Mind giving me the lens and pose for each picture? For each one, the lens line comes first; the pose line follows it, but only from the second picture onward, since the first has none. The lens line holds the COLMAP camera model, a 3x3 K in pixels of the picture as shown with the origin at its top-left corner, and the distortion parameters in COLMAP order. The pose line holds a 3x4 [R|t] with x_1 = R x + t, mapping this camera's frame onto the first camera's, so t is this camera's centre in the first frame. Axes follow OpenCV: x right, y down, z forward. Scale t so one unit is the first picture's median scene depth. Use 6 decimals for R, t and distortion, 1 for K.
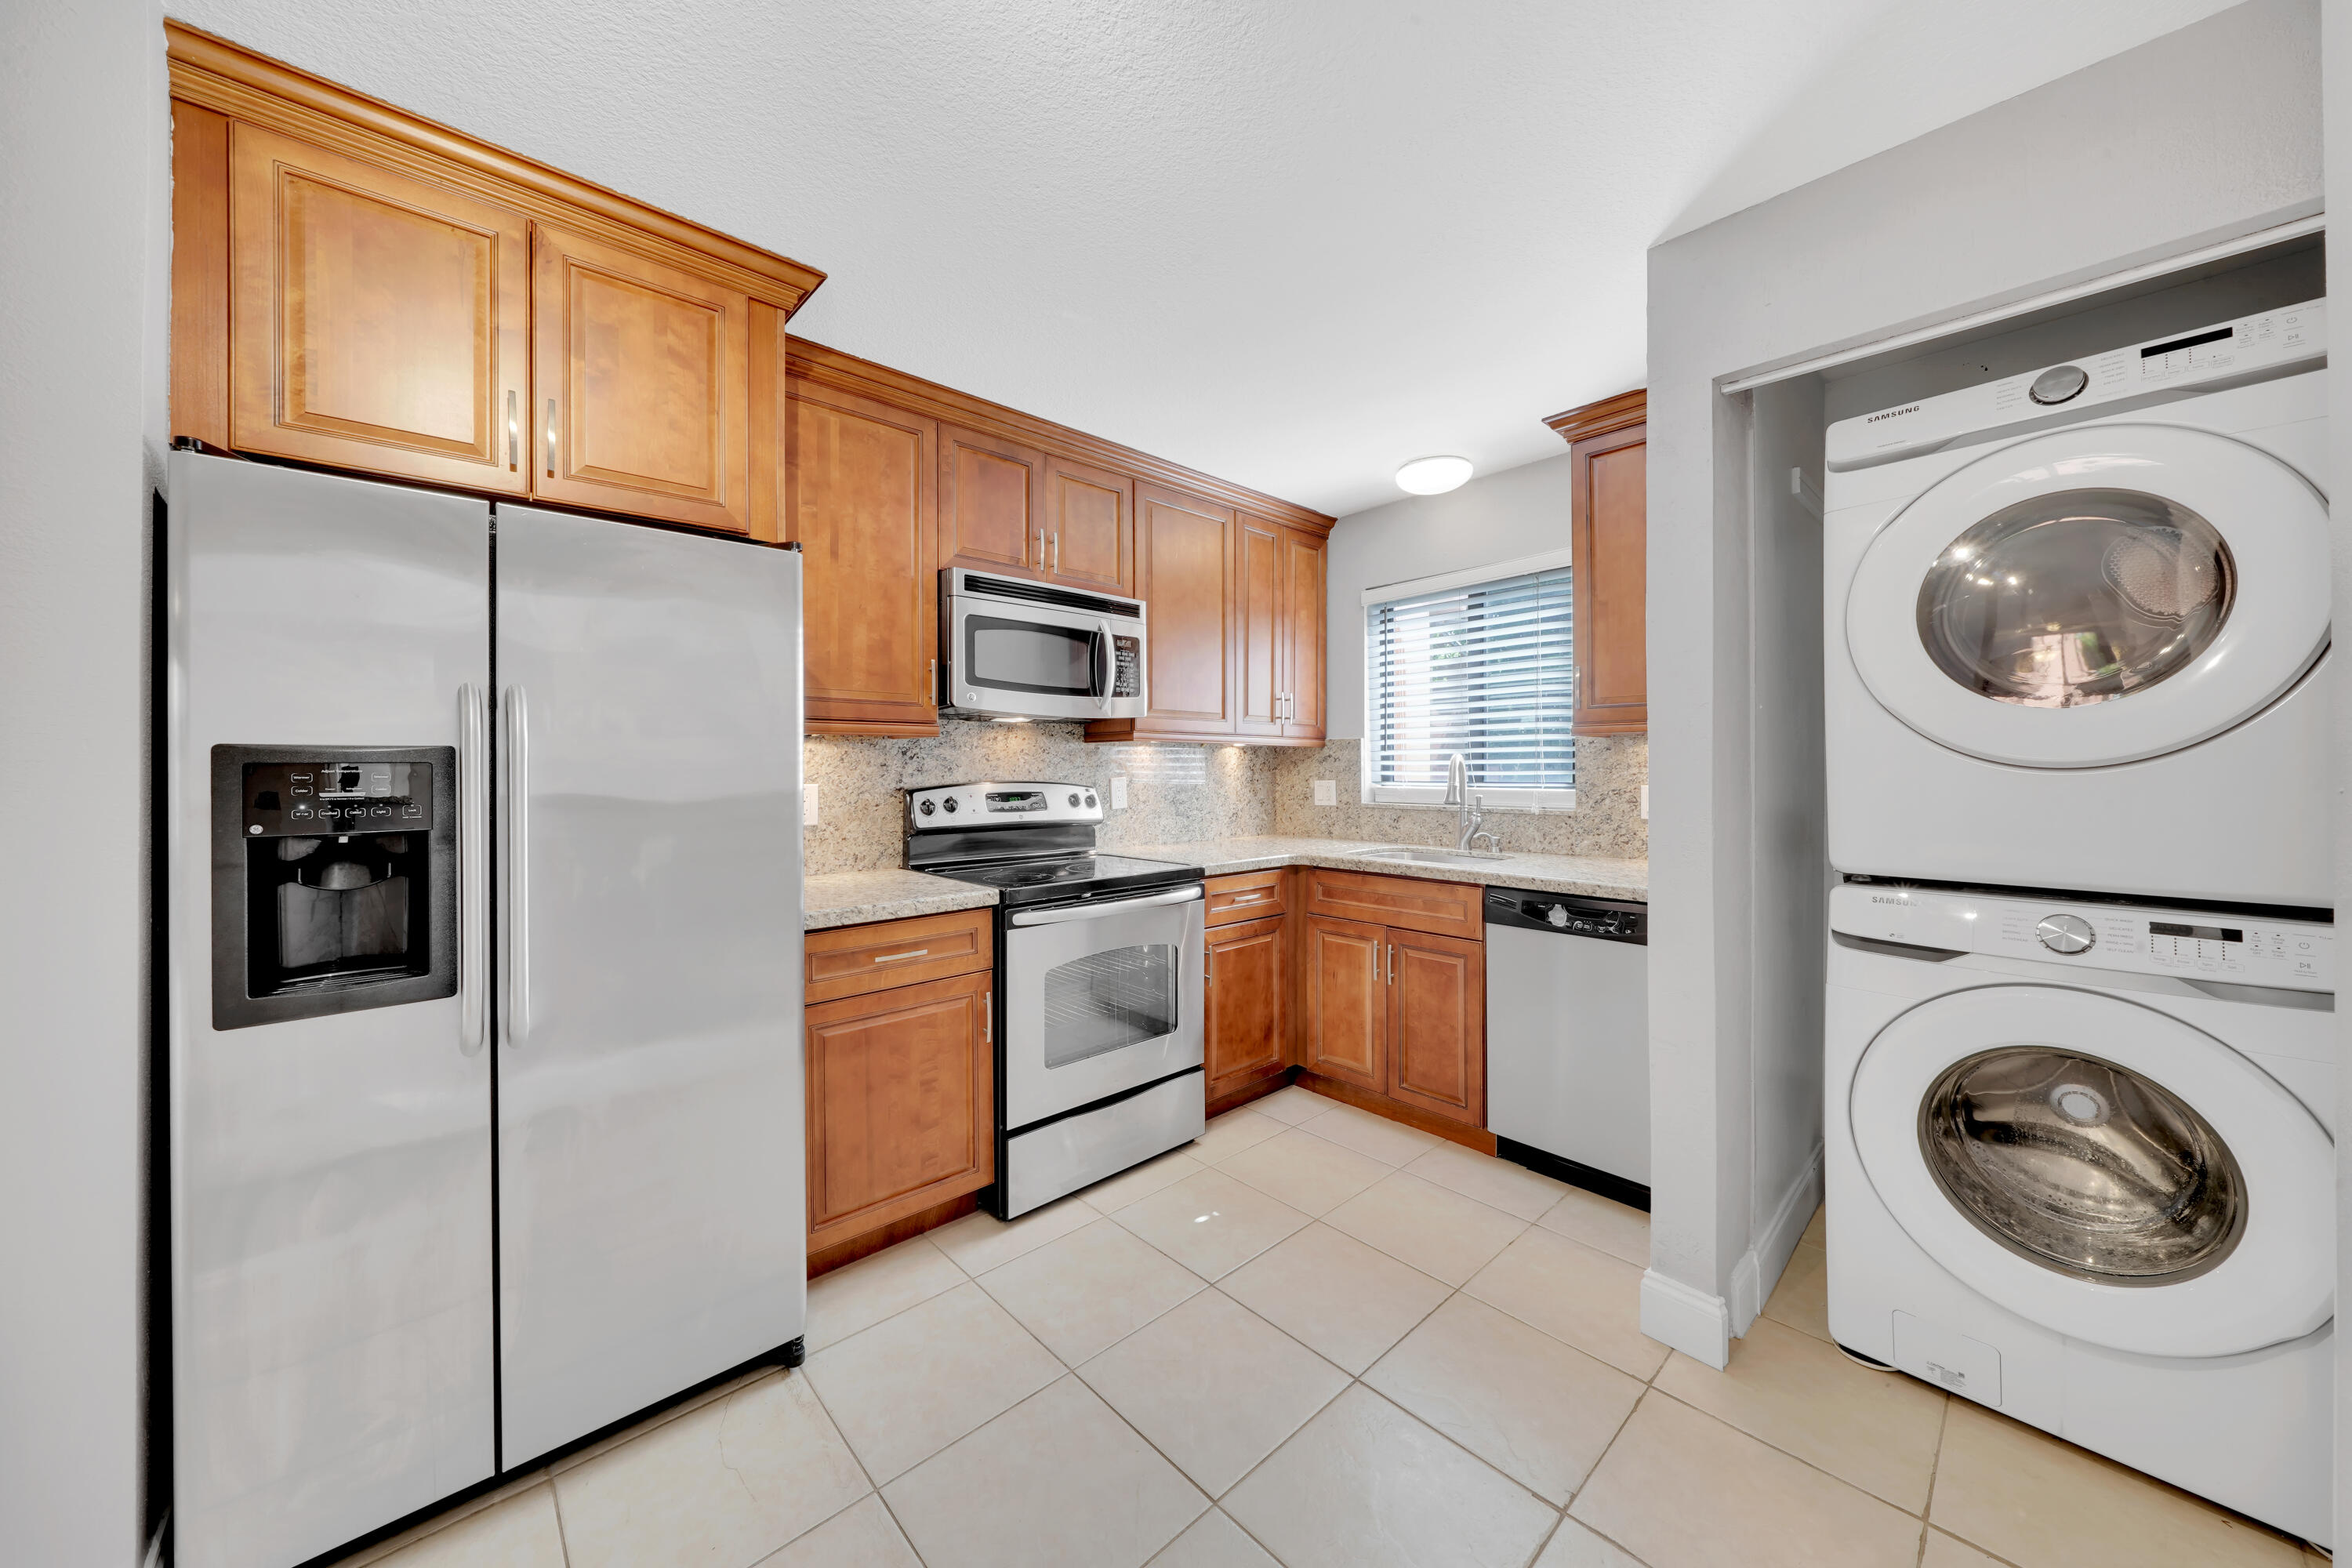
lens RADIAL K [[802.4, 0, 1165.9], [0, 802.4, 769.1], [0, 0, 1]] dist [-0.009288, 0.000302]
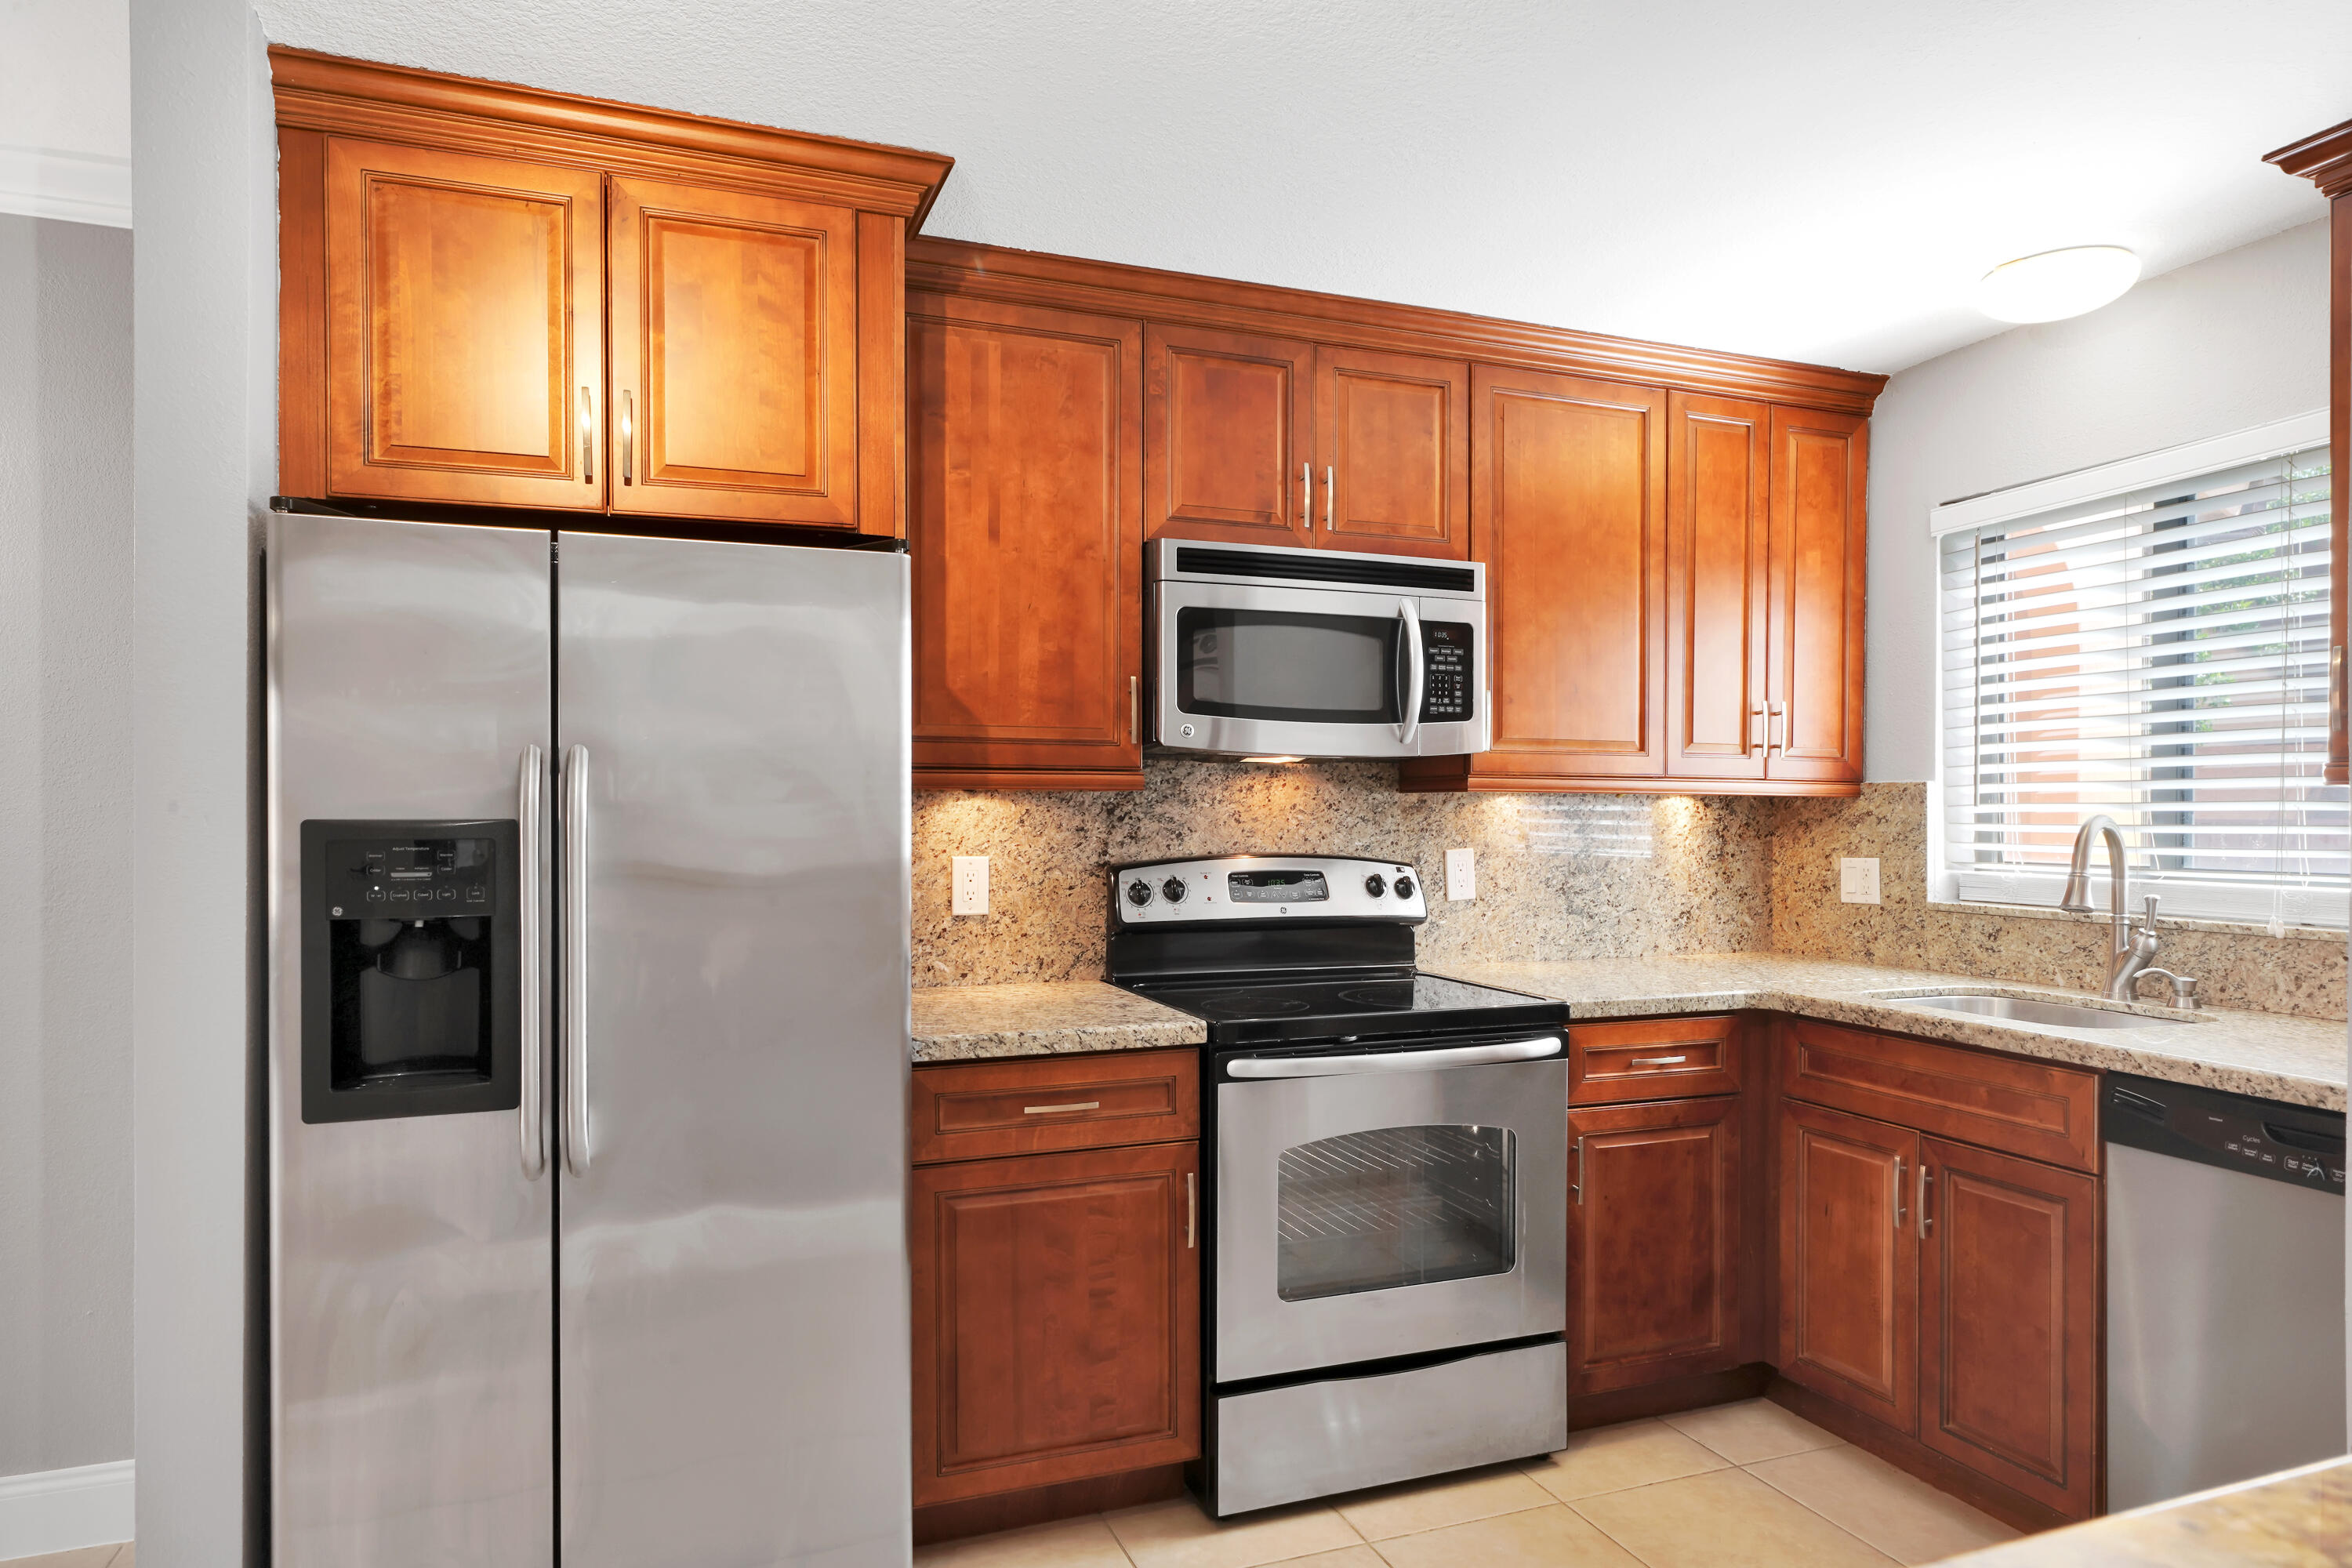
lens RADIAL K [[1346.2, 0, 1171.7], [0, 1346.2, 828.7], [0, 0, 1]] dist [-0.007633, -0.001337]
pose [[0.928074, 0.010186, -0.372256, 0.162544], [-0.006188, 0.999910, 0.011933, -0.021661], [0.372344, -0.008771, 0.928053, -0.044548]]
